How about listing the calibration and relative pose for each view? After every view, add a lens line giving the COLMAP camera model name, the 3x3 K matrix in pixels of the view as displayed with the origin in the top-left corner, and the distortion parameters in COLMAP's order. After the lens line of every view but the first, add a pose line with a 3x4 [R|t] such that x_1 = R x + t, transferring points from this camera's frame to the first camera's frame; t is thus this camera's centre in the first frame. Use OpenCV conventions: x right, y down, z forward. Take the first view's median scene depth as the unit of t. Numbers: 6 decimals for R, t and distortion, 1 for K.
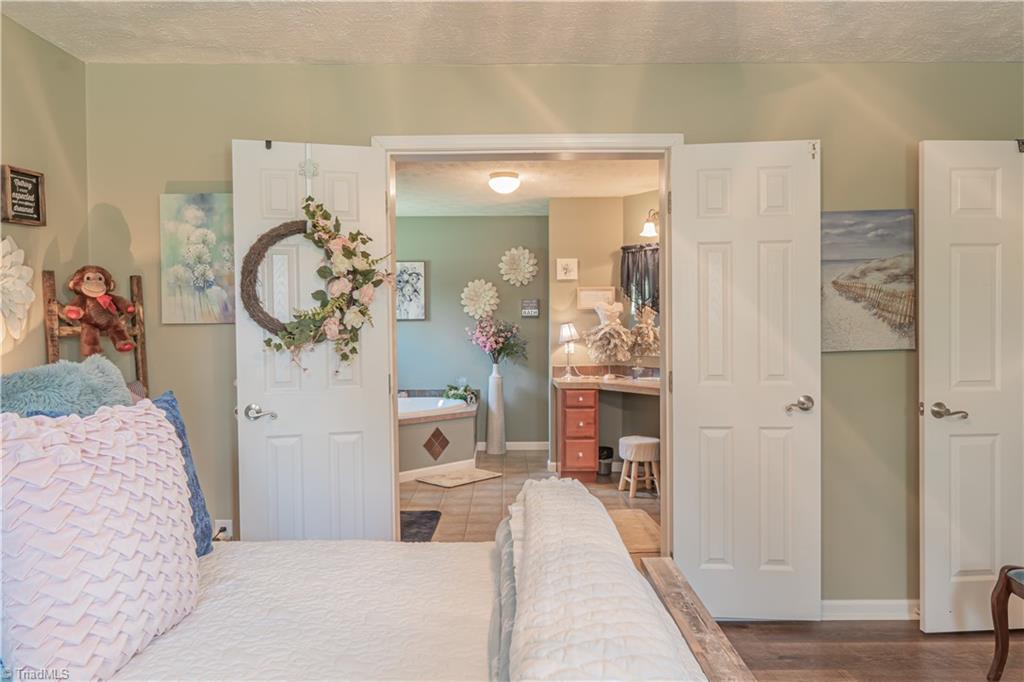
lens RADIAL K [[722.7, 0, 512.3], [0, 722.7, 339.2], [0, 0, 1]] dist [-0.000992, -0.000269]
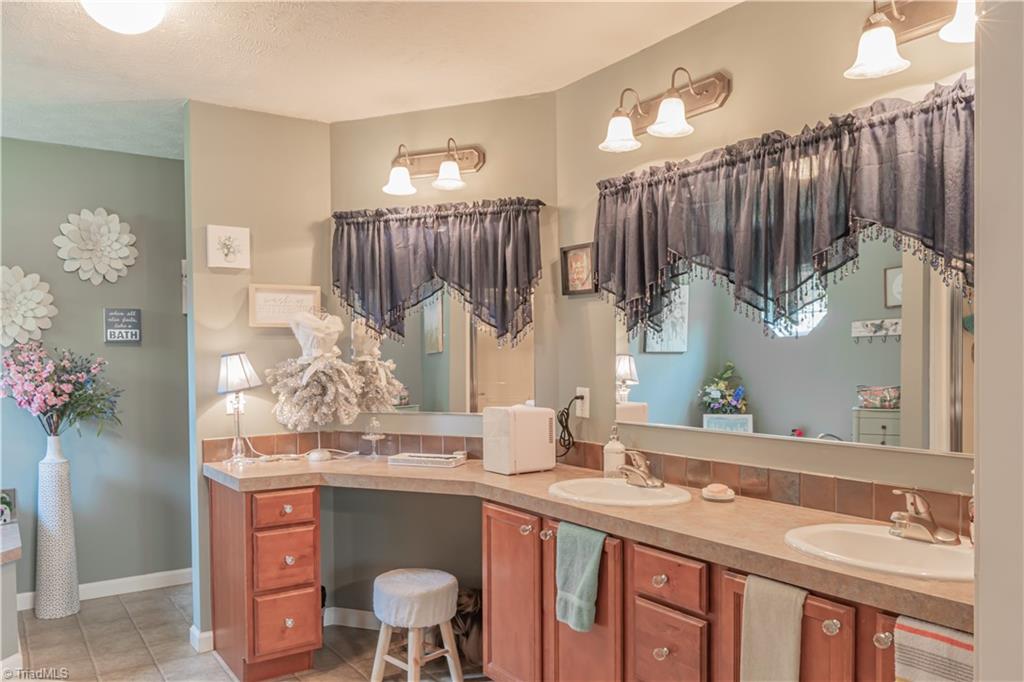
lens RADIAL K [[765.3, 0, 488.2], [0, 765.3, 381.2], [0, 0, 1]] dist [-0.005266, -0.002460]
pose [[0.842910, -0.019587, 0.537697, -0.061126], [0.013861, 0.999796, 0.014691, -0.008464], [-0.537875, -0.004930, 0.843010, 0.450060]]
